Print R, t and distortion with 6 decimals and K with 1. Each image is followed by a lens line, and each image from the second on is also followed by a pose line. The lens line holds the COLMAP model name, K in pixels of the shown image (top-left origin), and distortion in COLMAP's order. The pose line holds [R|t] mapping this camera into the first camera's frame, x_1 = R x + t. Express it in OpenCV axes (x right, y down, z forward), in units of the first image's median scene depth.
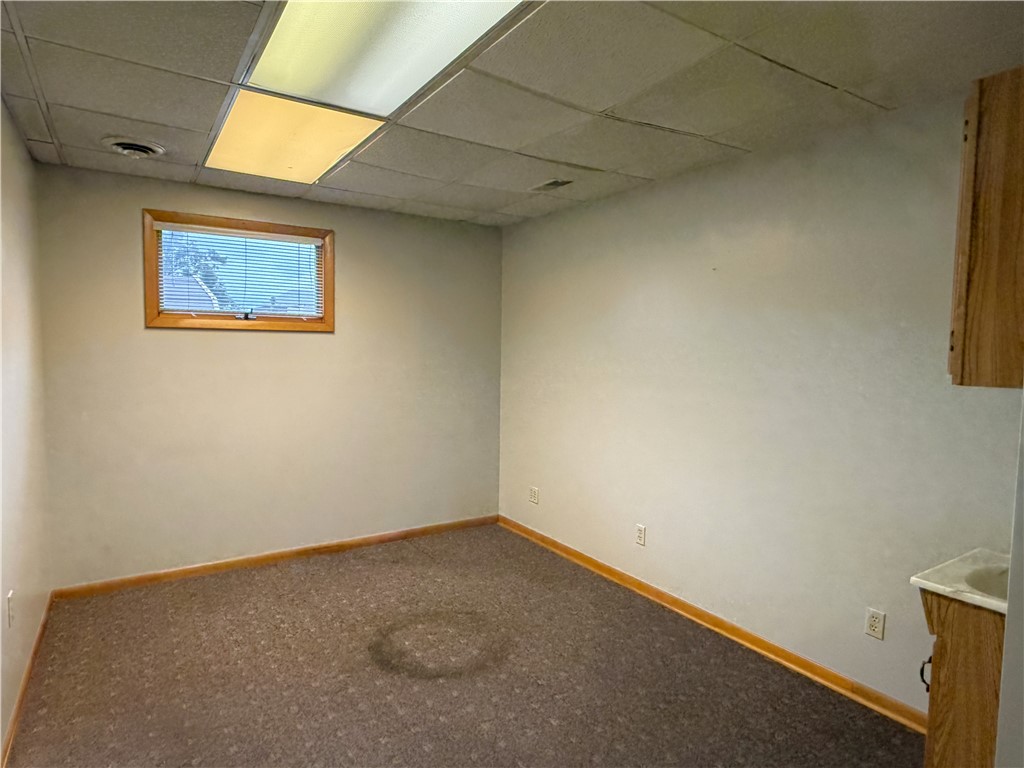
lens RADIAL K [[602.0, 0, 509.7], [0, 602.0, 383.0], [0, 0, 1]] dist [0.003178, 0.001300]
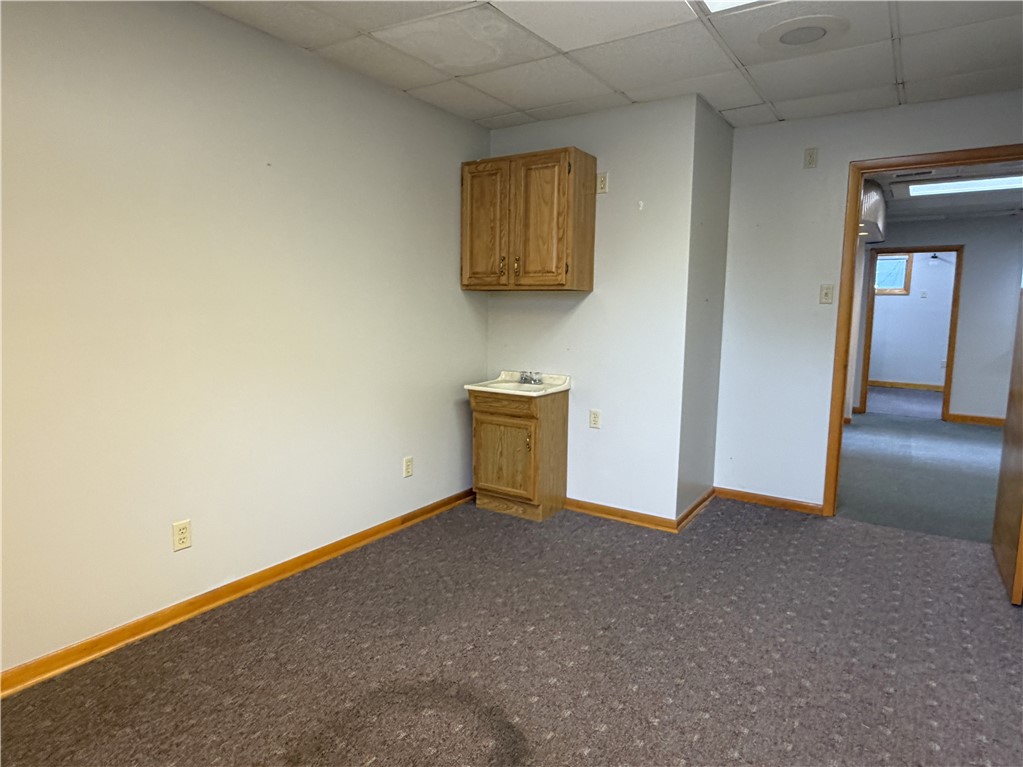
lens RADIAL K [[601.4, 0, 508.9], [0, 601.4, 383.2], [0, 0, 1]] dist [0.003178, 0.001300]
pose [[-0.395076, -0.141300, 0.907716, -0.675726], [0.034373, 0.985134, 0.168312, -0.021130], [-0.918005, 0.097697, -0.384346, 1.194727]]
